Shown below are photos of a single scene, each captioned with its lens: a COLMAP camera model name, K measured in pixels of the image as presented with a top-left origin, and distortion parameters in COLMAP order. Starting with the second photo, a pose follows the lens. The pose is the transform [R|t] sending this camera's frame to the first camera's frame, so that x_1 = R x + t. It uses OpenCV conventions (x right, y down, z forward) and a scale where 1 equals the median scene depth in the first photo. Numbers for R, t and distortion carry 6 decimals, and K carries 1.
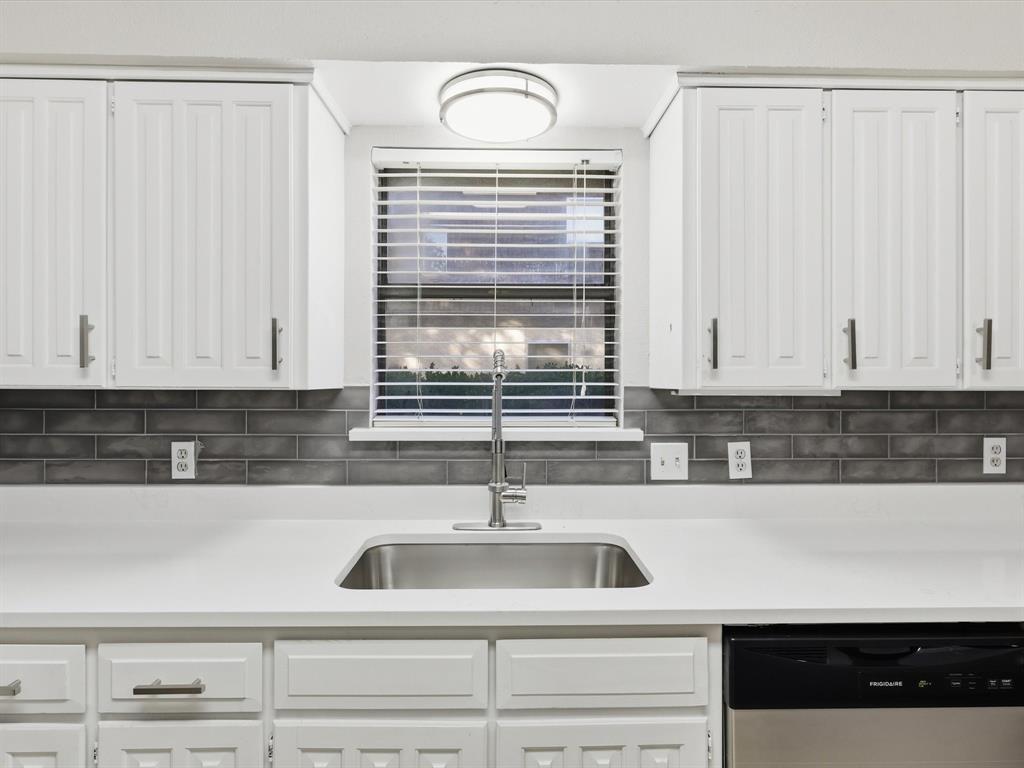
lens RADIAL K [[537.6, 0, 511.0], [0, 537.6, 377.7], [0, 0, 1]] dist [0.000569, 0.000766]
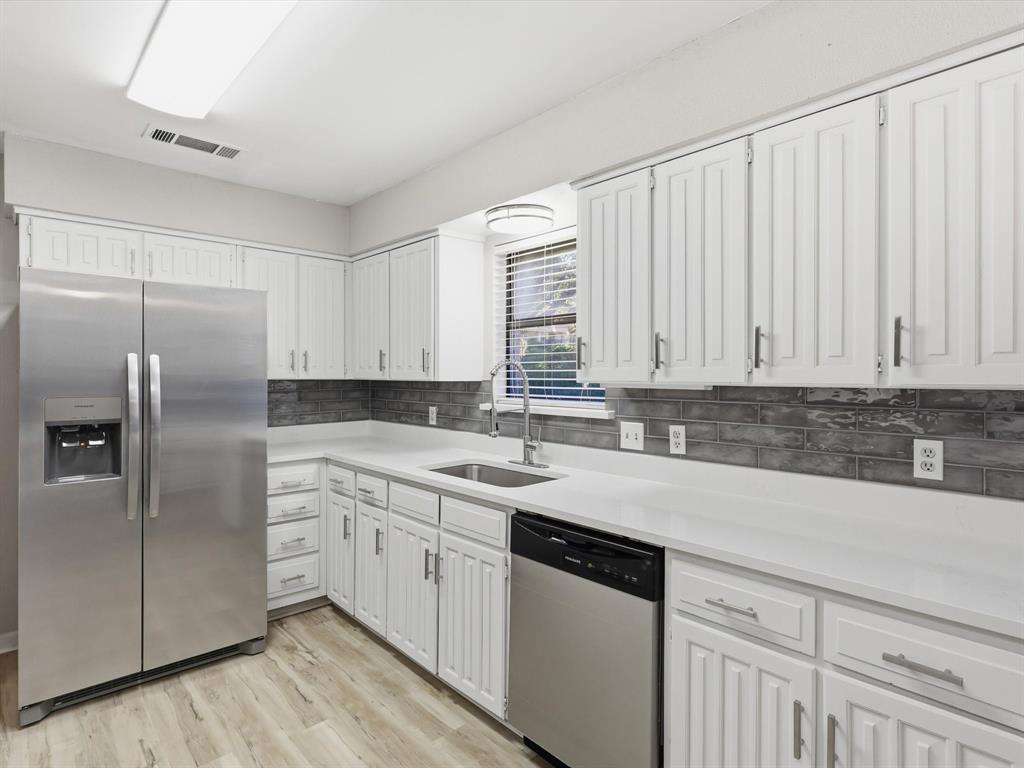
lens RADIAL K [[537.6, 0, 511.0], [0, 537.6, 377.7], [0, 0, 1]] dist [0.000569, 0.000766]
pose [[0.668581, 0.002687, -0.743635, 1.116051], [0.000850, 0.999990, 0.004378, -0.000569], [0.743639, -0.003559, 0.668572, -0.155613]]
